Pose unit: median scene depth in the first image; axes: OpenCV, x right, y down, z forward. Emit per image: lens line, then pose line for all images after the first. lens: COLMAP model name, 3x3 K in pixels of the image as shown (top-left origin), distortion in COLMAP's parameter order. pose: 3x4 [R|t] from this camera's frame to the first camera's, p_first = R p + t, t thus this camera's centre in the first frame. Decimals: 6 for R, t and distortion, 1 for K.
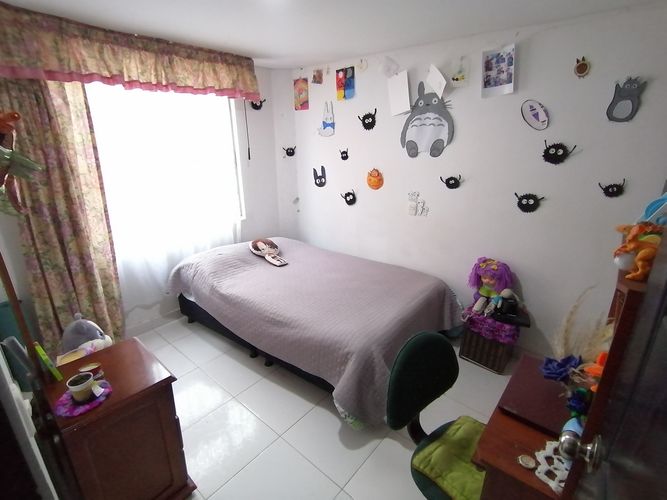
lens RADIAL K [[334.0, 0, 335.0], [0, 334.0, 245.2], [0, 0, 1]] dist [0.061997, -0.041795]
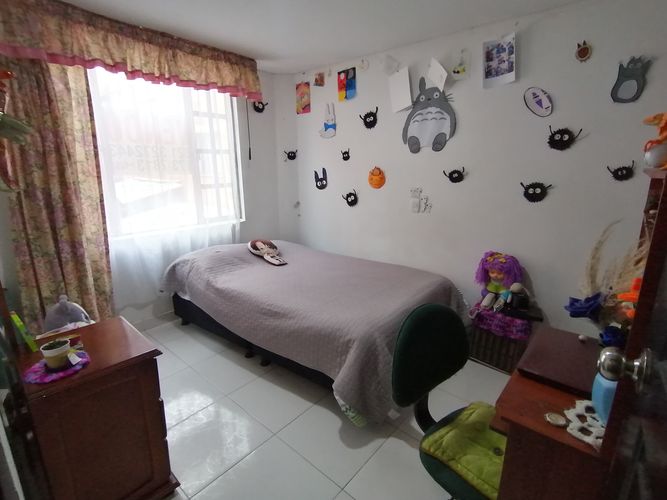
lens RADIAL K [[334.0, 0, 335.0], [0, 334.0, 245.2], [0, 0, 1]] dist [0.061997, -0.041795]
pose [[0.999982, 0.003233, -0.005112, 0.002532], [-0.003641, 0.996627, -0.081982, 0.104398], [0.004830, 0.082000, 0.996621, 0.038839]]
